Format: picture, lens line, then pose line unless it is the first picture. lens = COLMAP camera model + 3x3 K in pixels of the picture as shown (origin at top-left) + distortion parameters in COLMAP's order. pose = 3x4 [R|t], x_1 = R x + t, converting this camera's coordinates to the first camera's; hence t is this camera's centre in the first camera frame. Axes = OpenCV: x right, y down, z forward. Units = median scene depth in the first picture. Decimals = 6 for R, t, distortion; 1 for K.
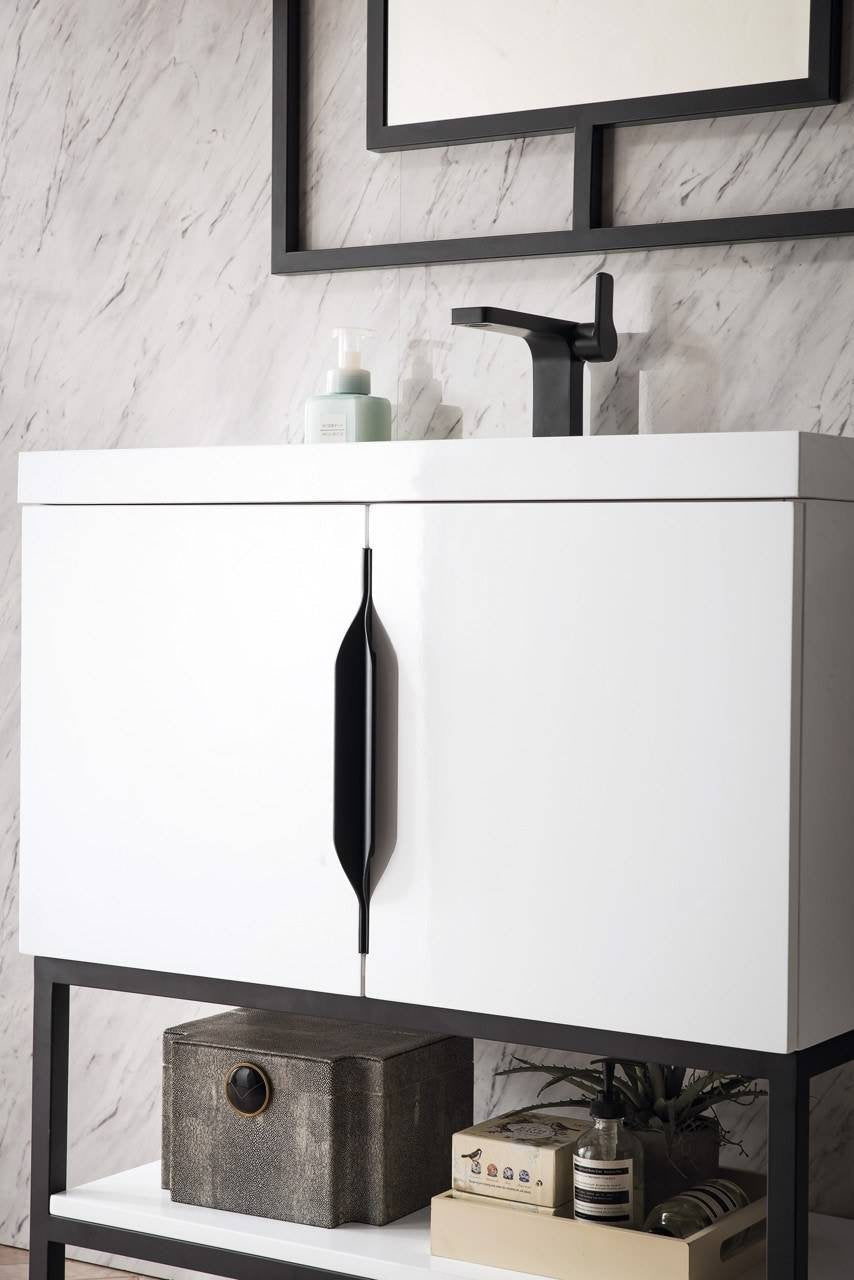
lens RADIAL K [[2438.7, 0, 393.6], [0, 2438.7, 620.1], [0, 0, 1]] dist [0.030010, 0.000000]
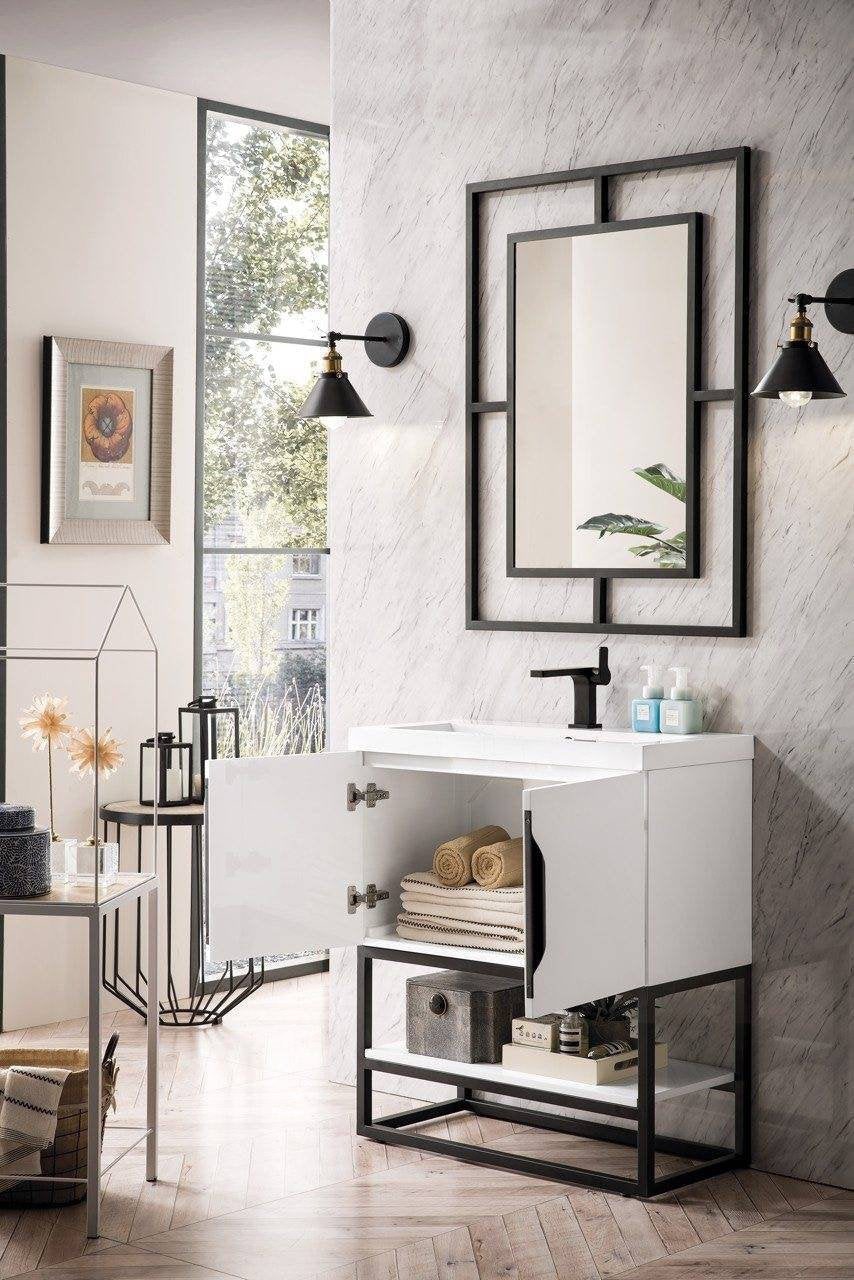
lens RADIAL K [[2438.7, 0, 506.4], [0, 2438.7, 596.1], [0, 0, 1]] dist [0.030010, 0.000000]
pose [[0.993985, -0.005510, -0.109381, 0.244025], [0.004212, 0.999918, -0.012090, -0.161751], [0.109438, 0.011556, 0.993926, -1.245910]]
